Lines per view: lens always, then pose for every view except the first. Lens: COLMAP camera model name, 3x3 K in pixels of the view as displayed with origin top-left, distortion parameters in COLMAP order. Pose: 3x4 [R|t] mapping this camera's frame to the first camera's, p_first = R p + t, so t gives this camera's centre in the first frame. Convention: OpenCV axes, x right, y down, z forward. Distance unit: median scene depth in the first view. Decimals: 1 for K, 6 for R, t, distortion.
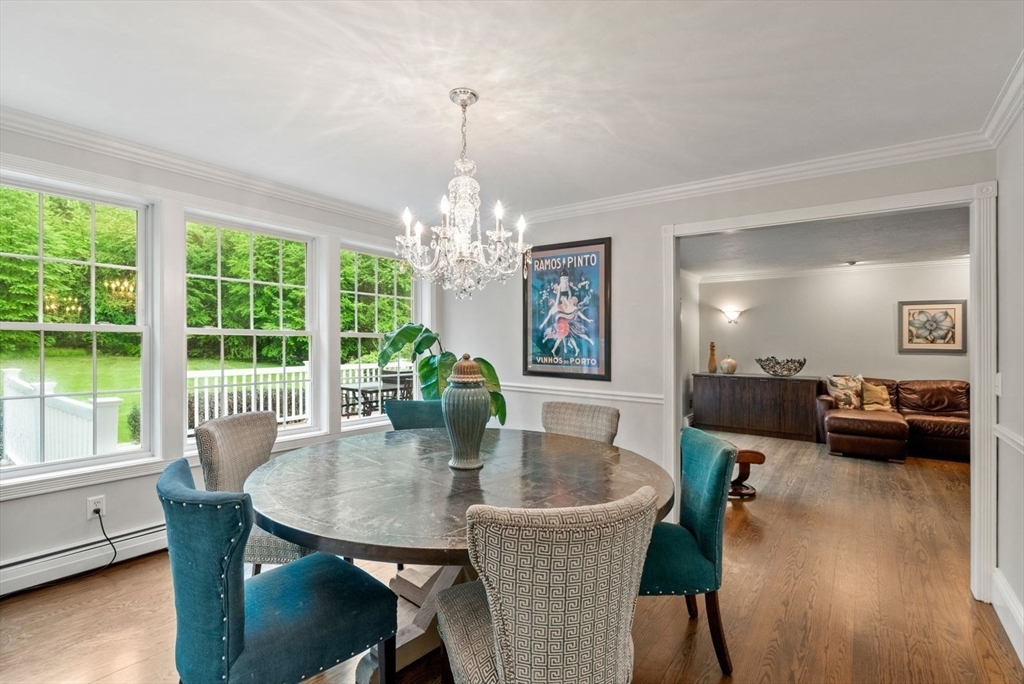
lens RADIAL K [[469.2, 0, 511.9], [0, 469.2, 341.4], [0, 0, 1]] dist [0.000154, 0.000019]
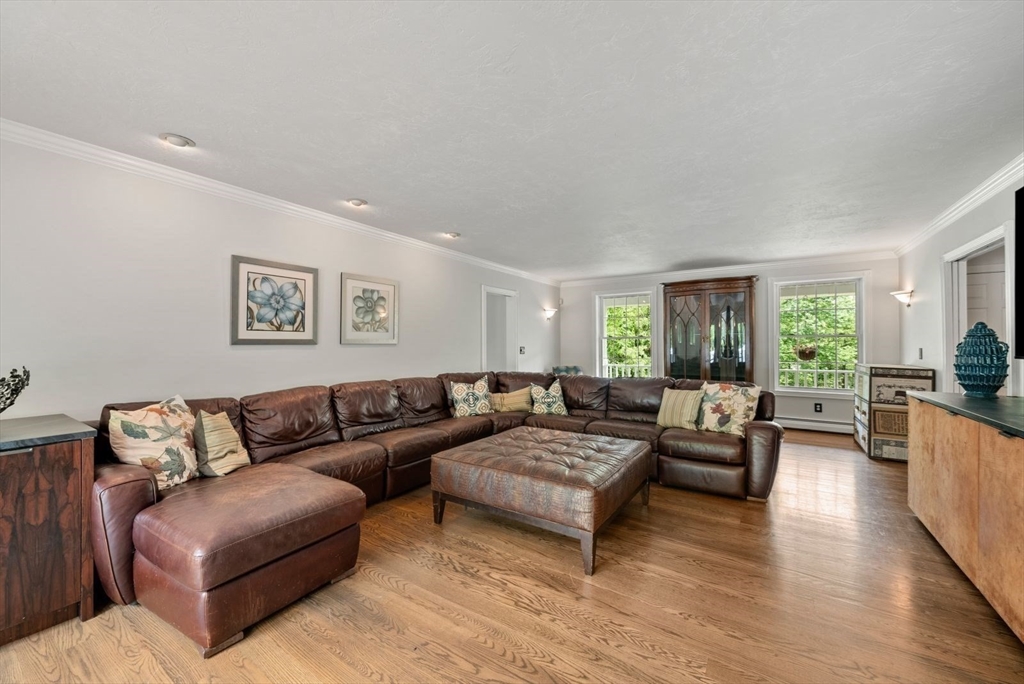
lens RADIAL K [[394.5, 0, 511.1], [0, 394.5, 341.3], [0, 0, 1]] dist [-0.001586, -0.000197]
pose [[-0.055848, 0.000225, 0.998439, 0.350967], [-0.000652, 1.000000, -0.000262, 0.018253], [-0.998439, -0.000666, -0.055848, 0.719331]]
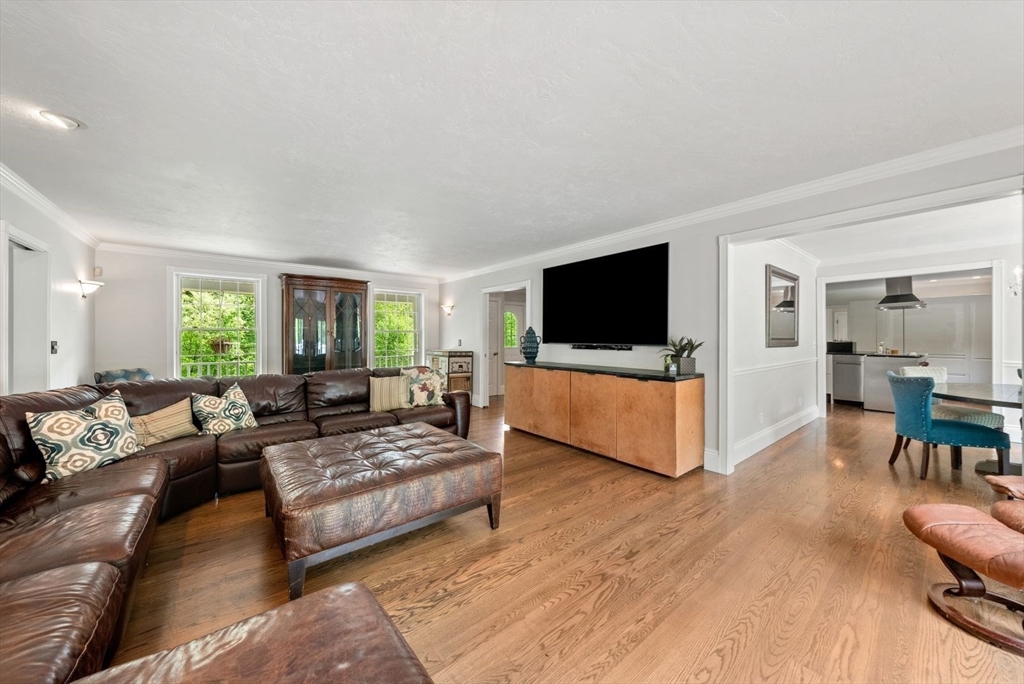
lens RADIAL K [[361.5, 0, 511.5], [0, 361.5, 333.9], [0, 0, 1]] dist [-0.002802, -0.000269]
pose [[-0.967459, -0.004240, 0.252991, 0.565694], [-0.006885, 0.999930, -0.009571, 0.021379], [-0.252933, -0.011002, -0.967421, 0.978299]]
